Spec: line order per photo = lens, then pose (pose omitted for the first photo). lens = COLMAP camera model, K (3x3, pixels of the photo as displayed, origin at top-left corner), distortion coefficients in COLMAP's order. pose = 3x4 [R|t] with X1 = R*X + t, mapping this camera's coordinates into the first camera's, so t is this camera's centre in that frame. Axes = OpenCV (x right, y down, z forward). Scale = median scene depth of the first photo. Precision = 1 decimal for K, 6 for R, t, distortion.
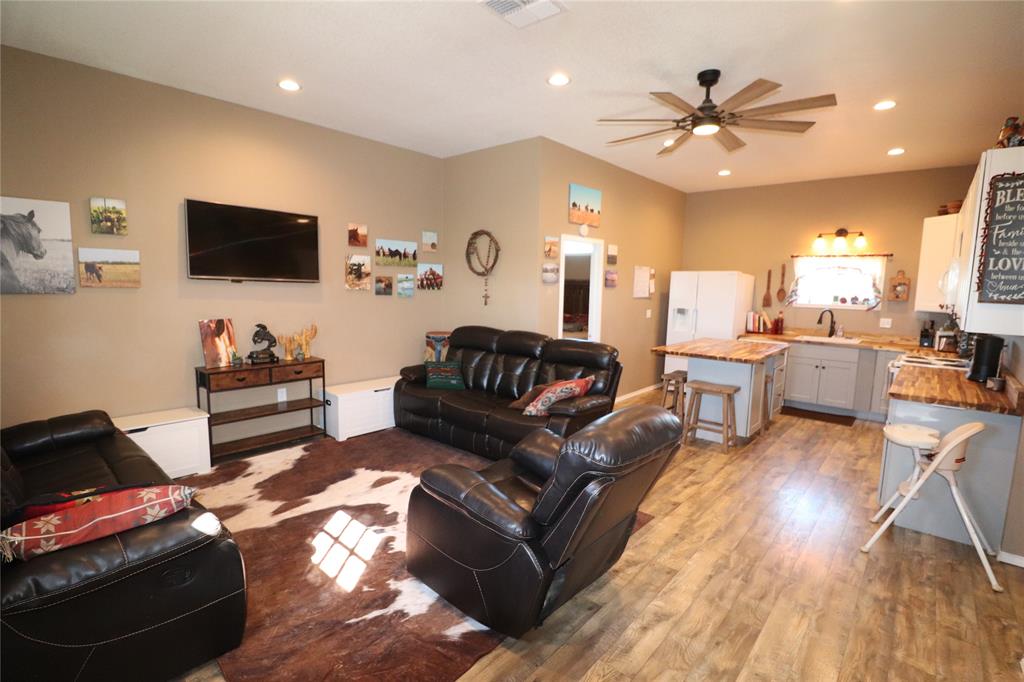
lens RADIAL K [[477.8, 0, 510.2], [0, 477.8, 339.9], [0, 0, 1]] dist [-0.014775, -0.000798]
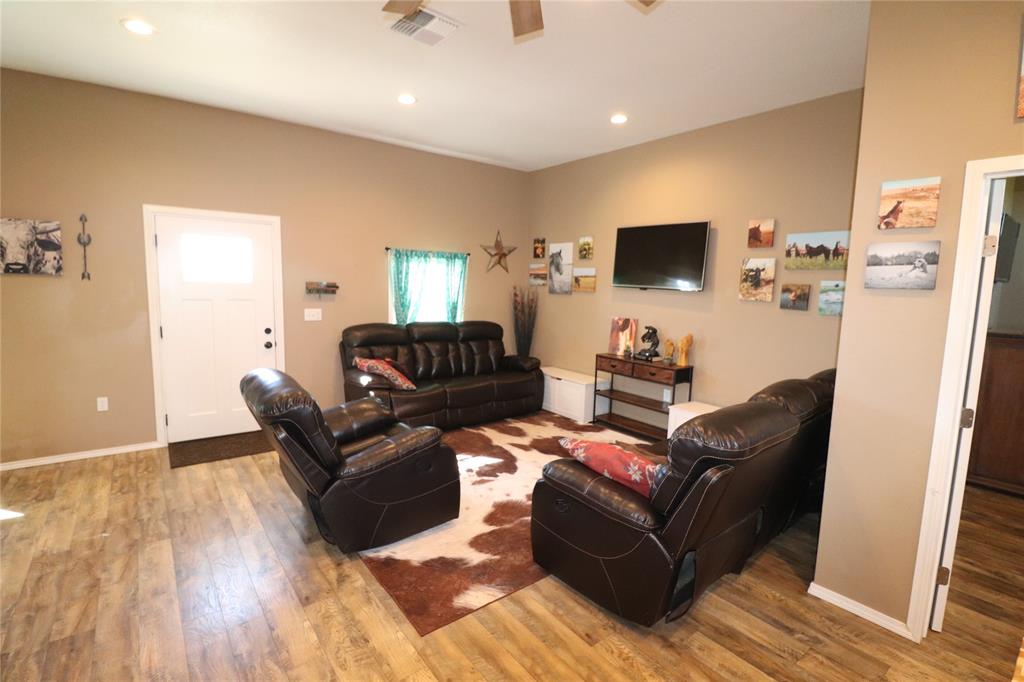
lens RADIAL K [[477.8, 0, 510.2], [0, 477.8, 339.9], [0, 0, 1]] dist [-0.014775, -0.000798]
pose [[-0.195307, 0.090457, -0.976562, 0.656725], [-0.146165, 0.981932, 0.120187, -0.088824], [0.969789, 0.166212, -0.178556, 0.877988]]
